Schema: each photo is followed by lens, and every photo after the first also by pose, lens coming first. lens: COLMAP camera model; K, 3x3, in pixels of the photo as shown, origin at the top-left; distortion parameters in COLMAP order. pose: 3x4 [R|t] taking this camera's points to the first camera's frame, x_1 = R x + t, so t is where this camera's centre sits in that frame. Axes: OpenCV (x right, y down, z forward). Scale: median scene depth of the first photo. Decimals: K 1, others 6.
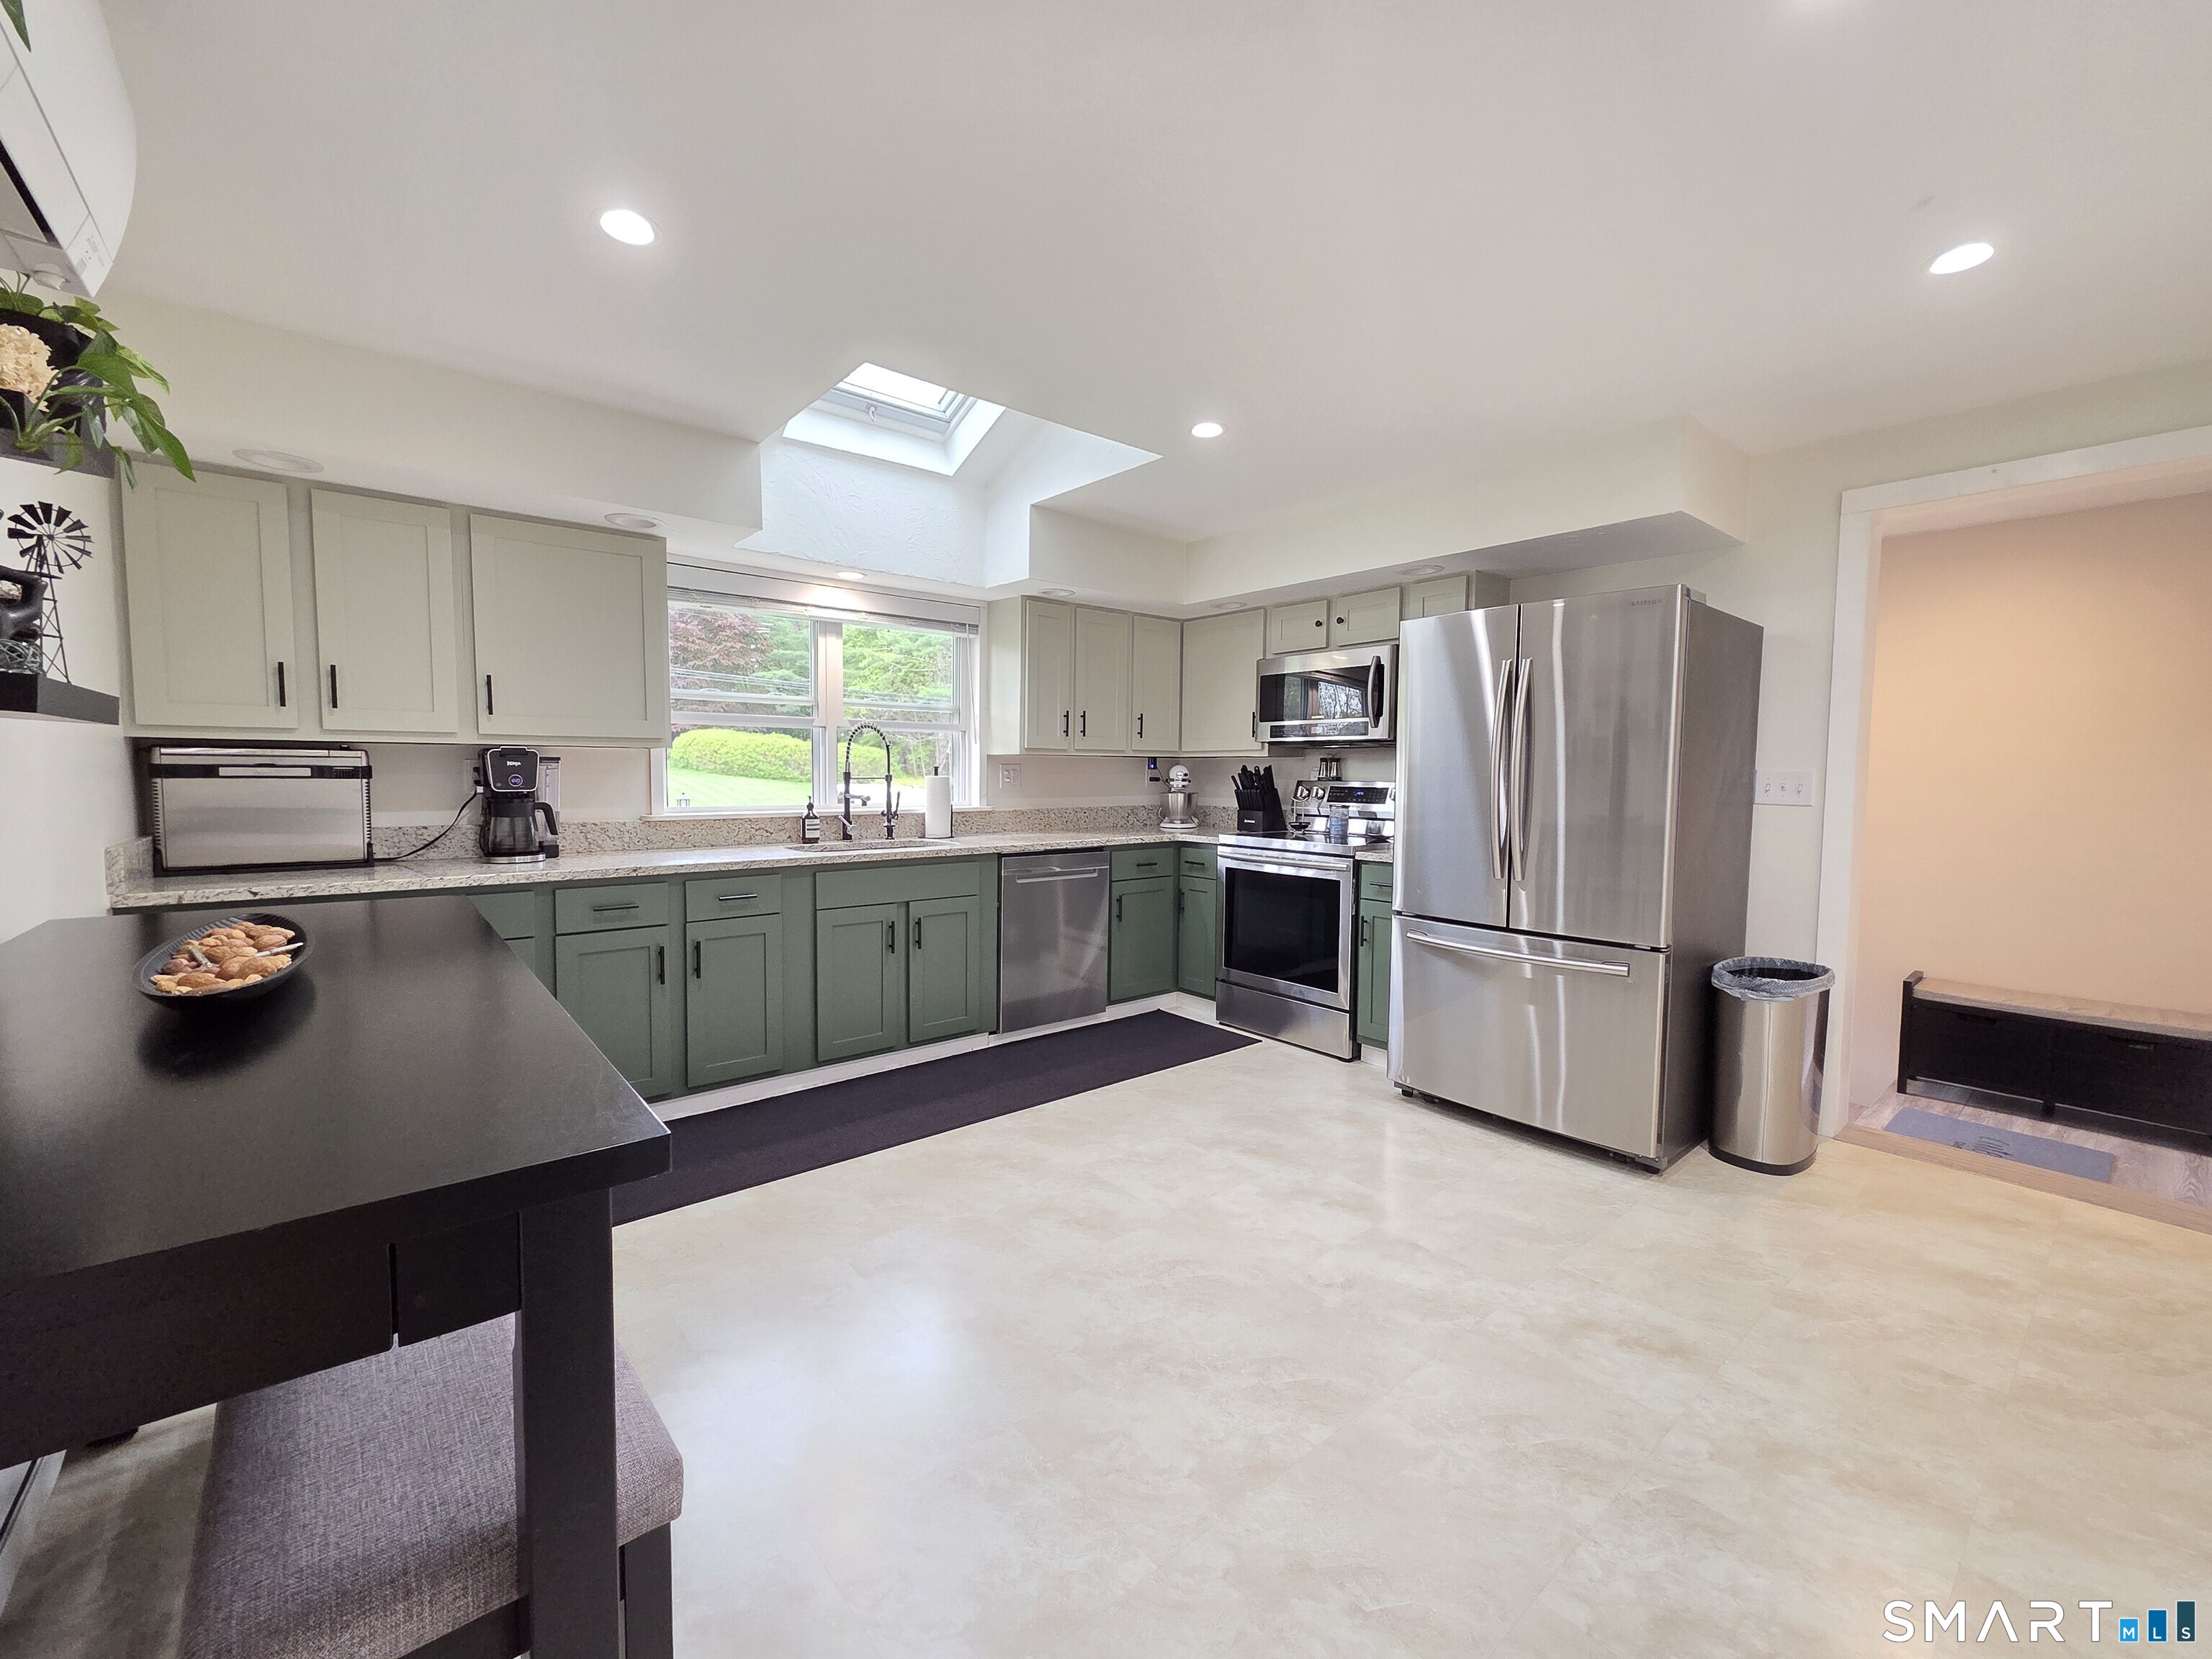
lens RADIAL K [[907.3, 0, 1100.9], [0, 907.3, 825.1], [0, 0, 1]] dist [0.006584, -0.001873]
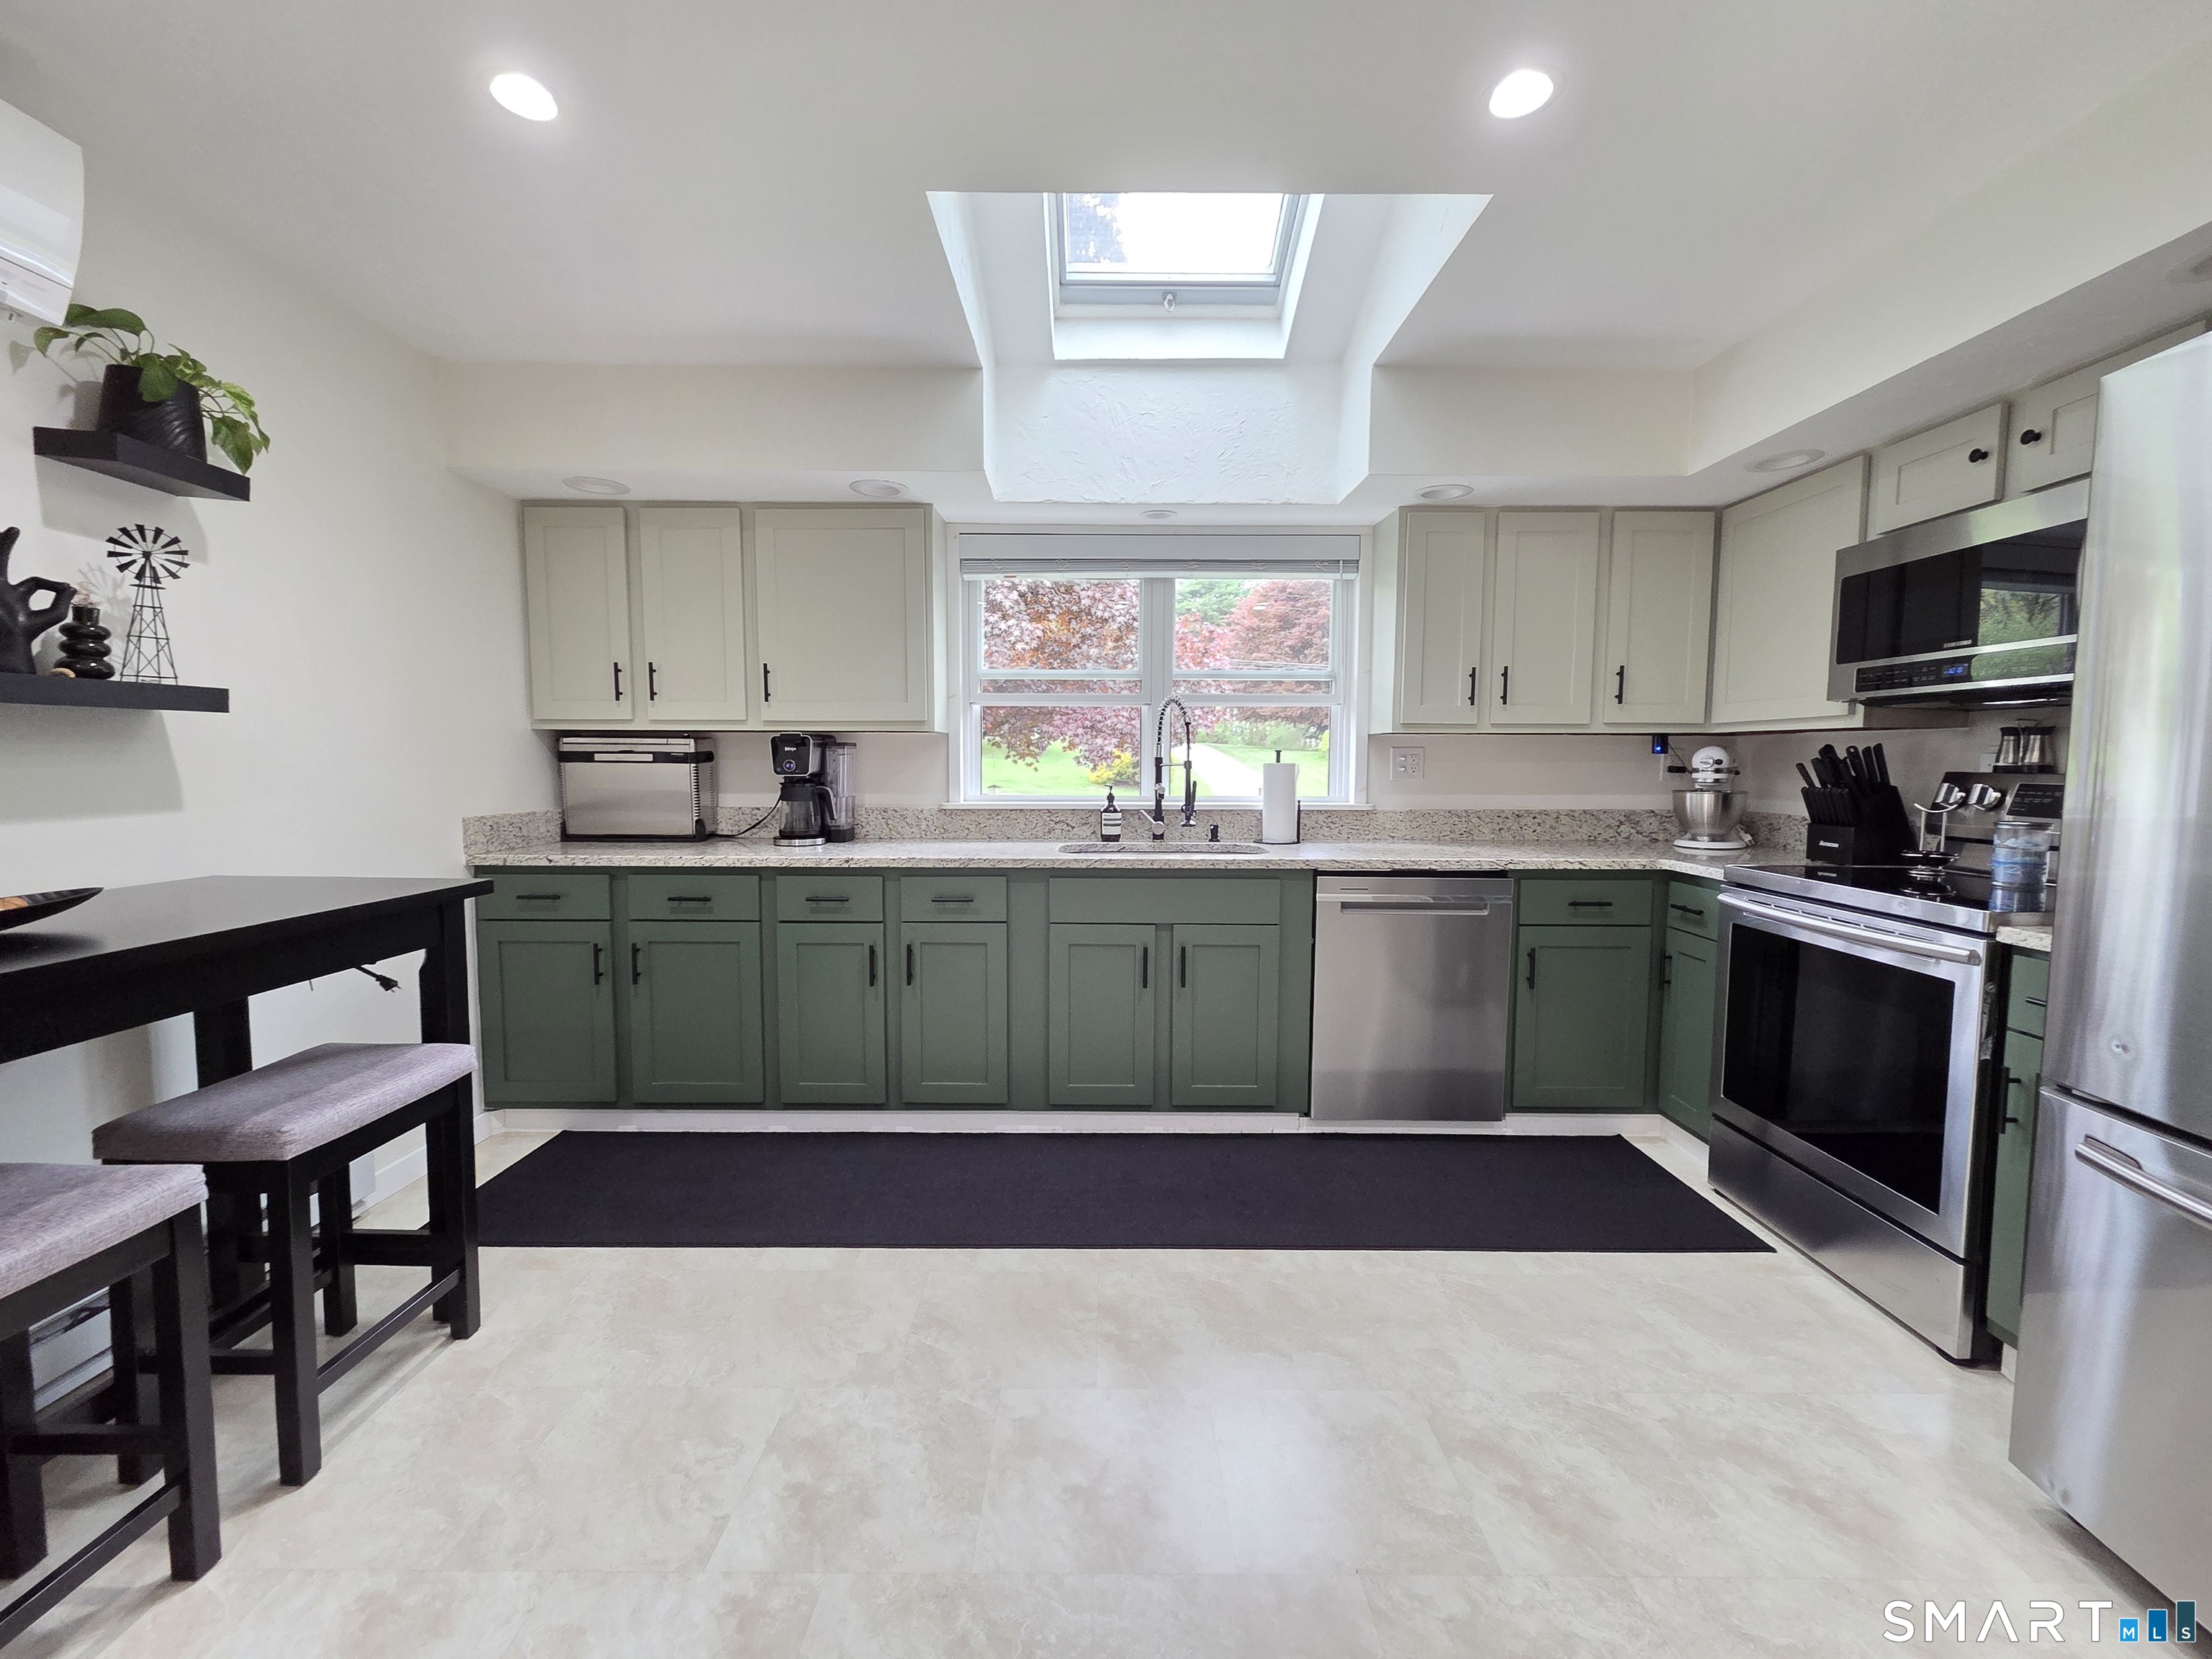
lens RADIAL K [[907.3, 0, 1108.0], [0, 907.3, 822.8], [0, 0, 1]] dist [0.006584, -0.001873]
pose [[0.767507, 0.042380, -0.639639, 0.239991], [-0.037576, 0.999071, 0.021108, -0.016434], [0.639939, 0.007835, 0.768386, 0.373967]]
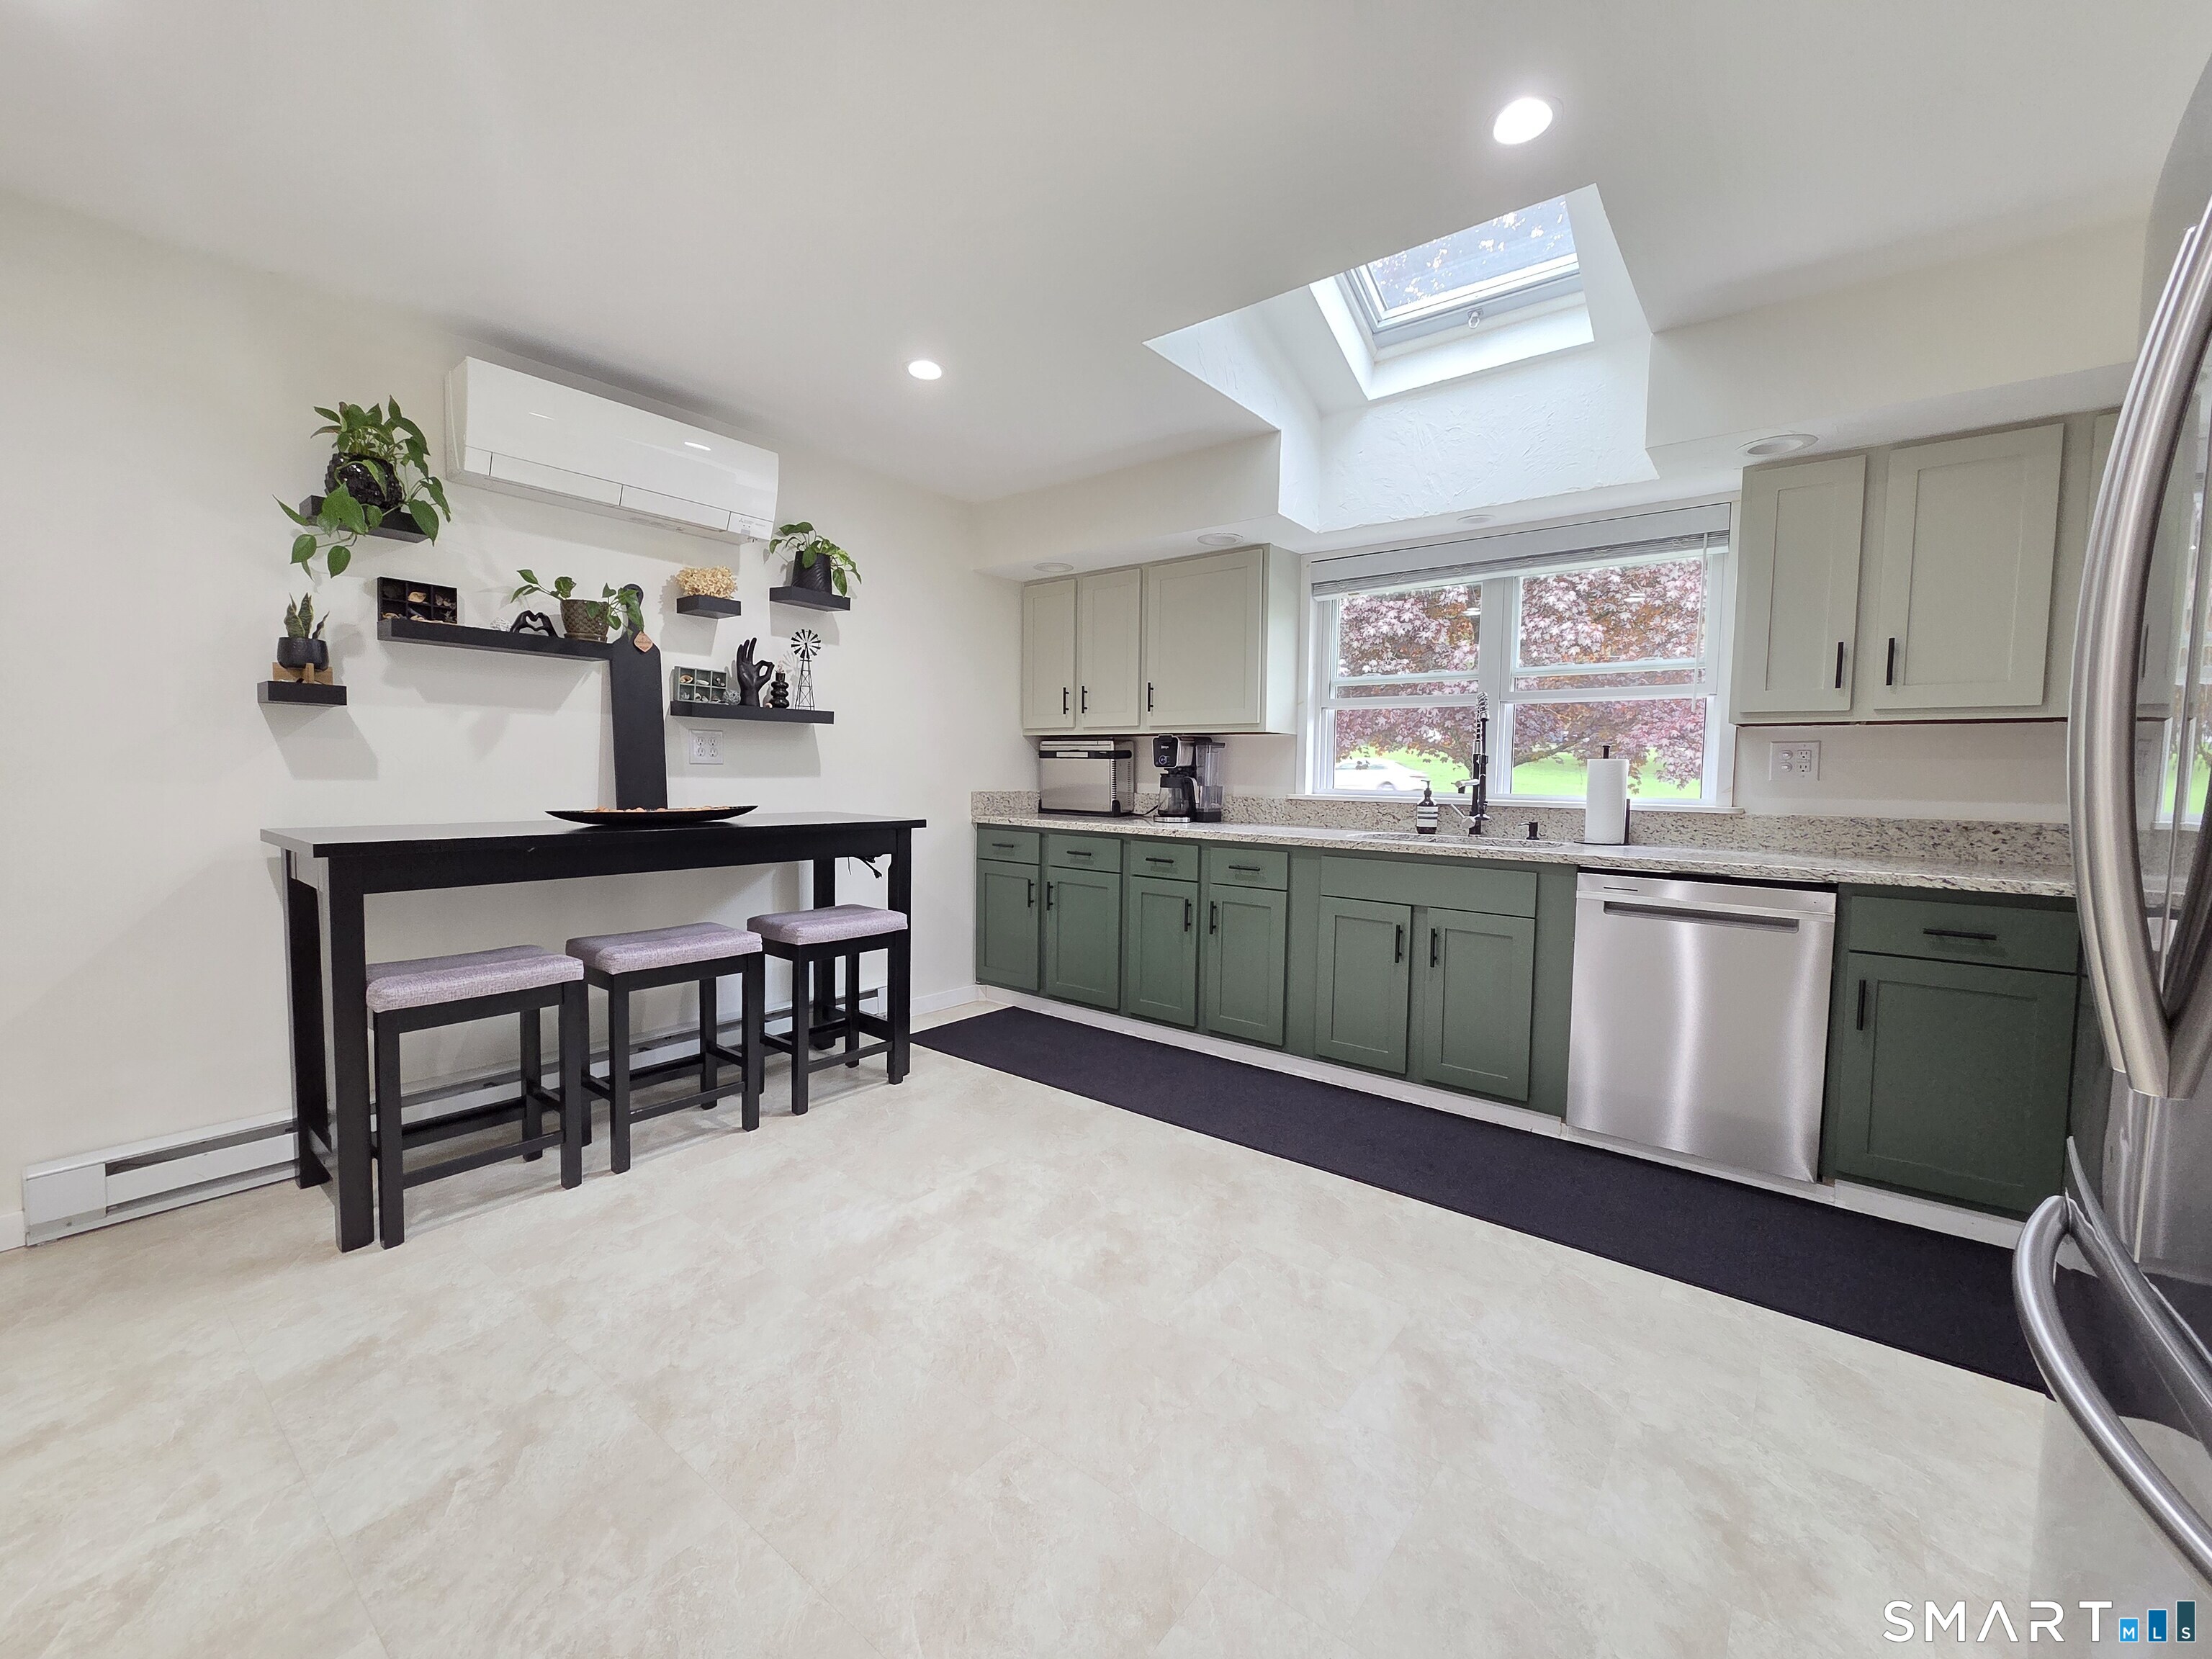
lens RADIAL K [[907.3, 0, 1105.2], [0, 907.3, 822.3], [0, 0, 1]] dist [0.006584, -0.001873]
pose [[0.198481, 0.052181, -0.978715, 0.539915], [-0.072275, 0.996642, 0.038479, -0.002837], [0.977436, 0.063100, 0.201586, 0.549639]]
